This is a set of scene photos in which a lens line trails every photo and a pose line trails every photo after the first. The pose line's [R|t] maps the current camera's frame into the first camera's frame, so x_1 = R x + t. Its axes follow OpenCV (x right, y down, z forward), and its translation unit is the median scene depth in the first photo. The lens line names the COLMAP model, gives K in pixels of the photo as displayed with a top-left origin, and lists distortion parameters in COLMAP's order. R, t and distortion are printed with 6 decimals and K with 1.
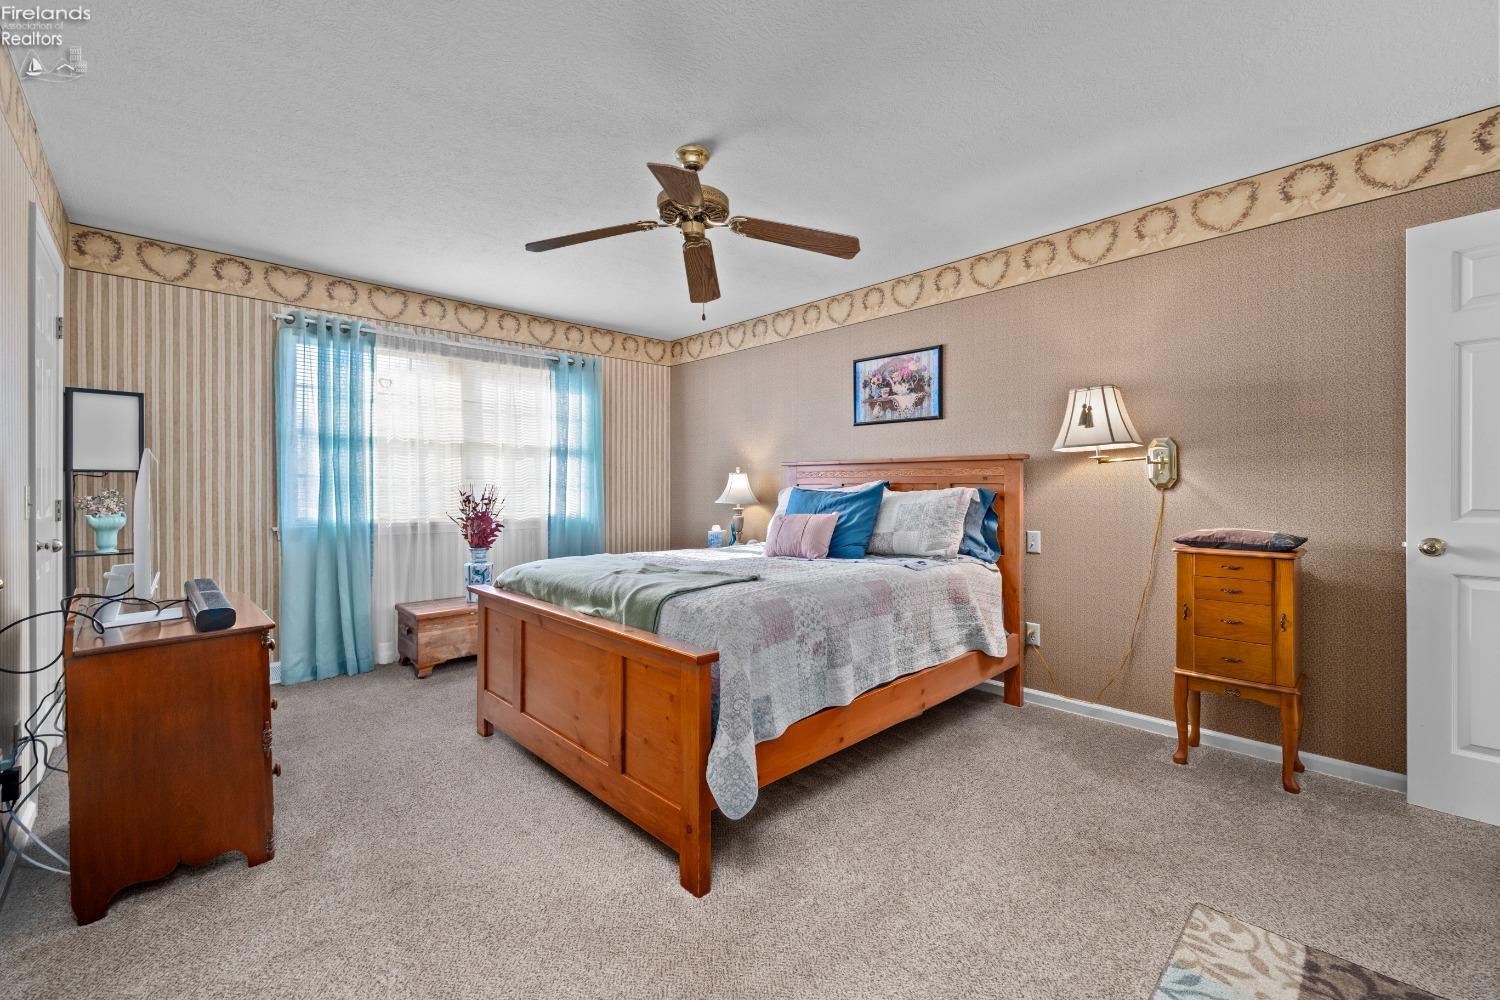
lens RADIAL K [[604.8, 0, 746.5], [0, 604.8, 493.0], [0, 0, 1]] dist [-0.005184, 0.000308]
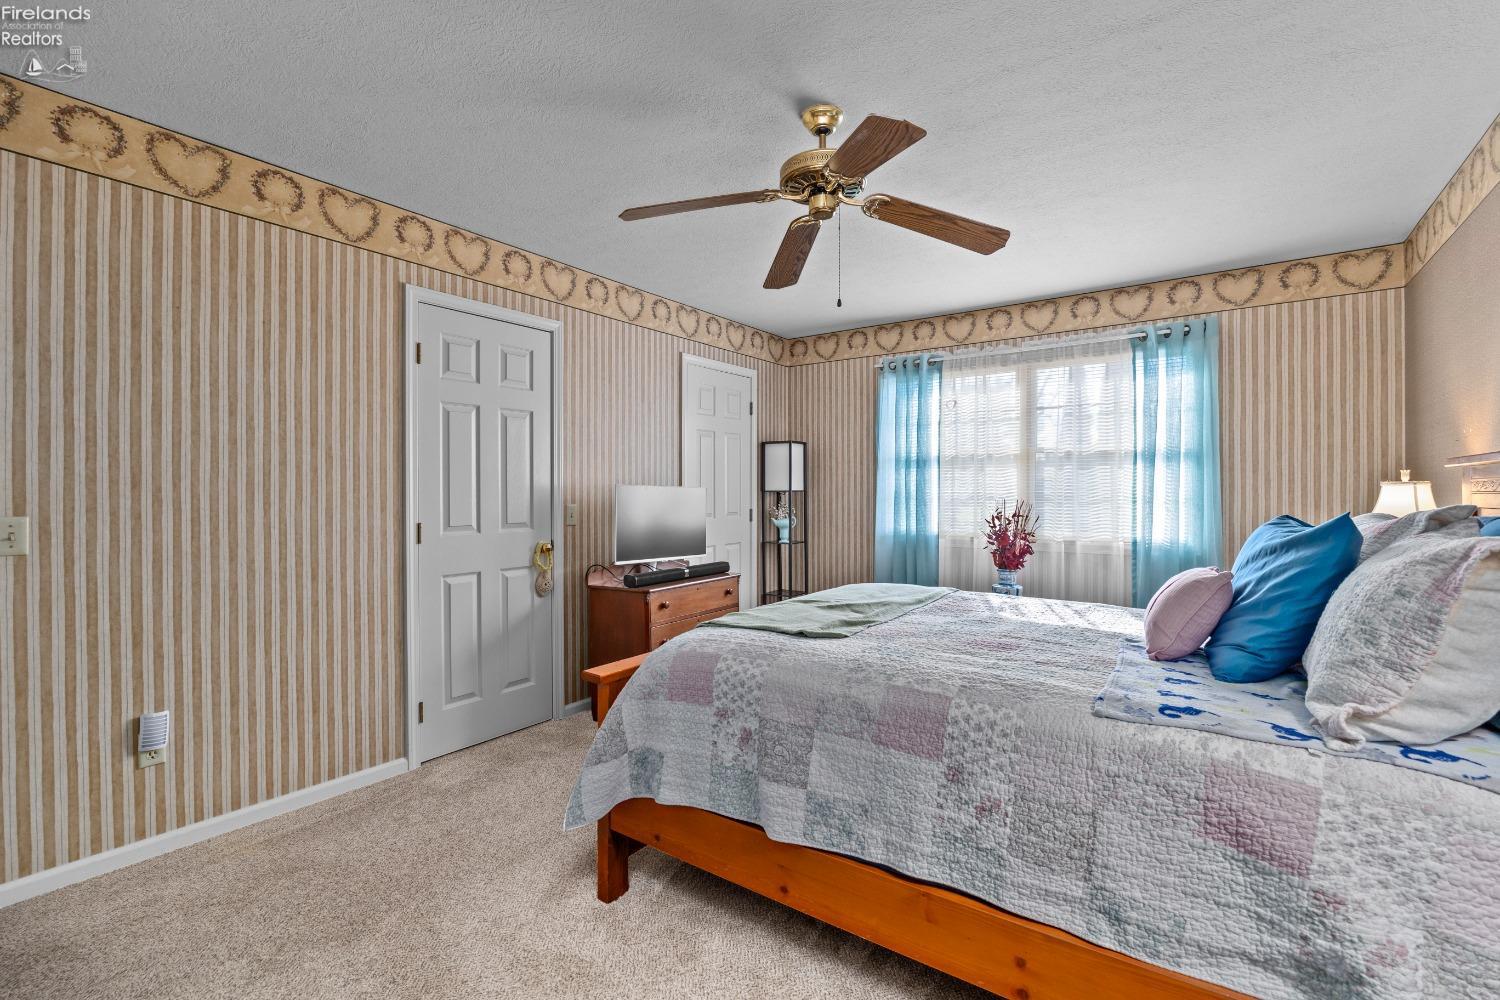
lens RADIAL K [[668.9, 0, 790.7], [0, 668.9, 493.4], [0, 0, 1]] dist [-0.015694, -0.001492]
pose [[0.211734, 0.002430, -0.977324, 0.533488], [-0.008009, 0.999968, 0.000751, -0.024882], [0.977295, 0.007668, 0.211746, 0.504361]]
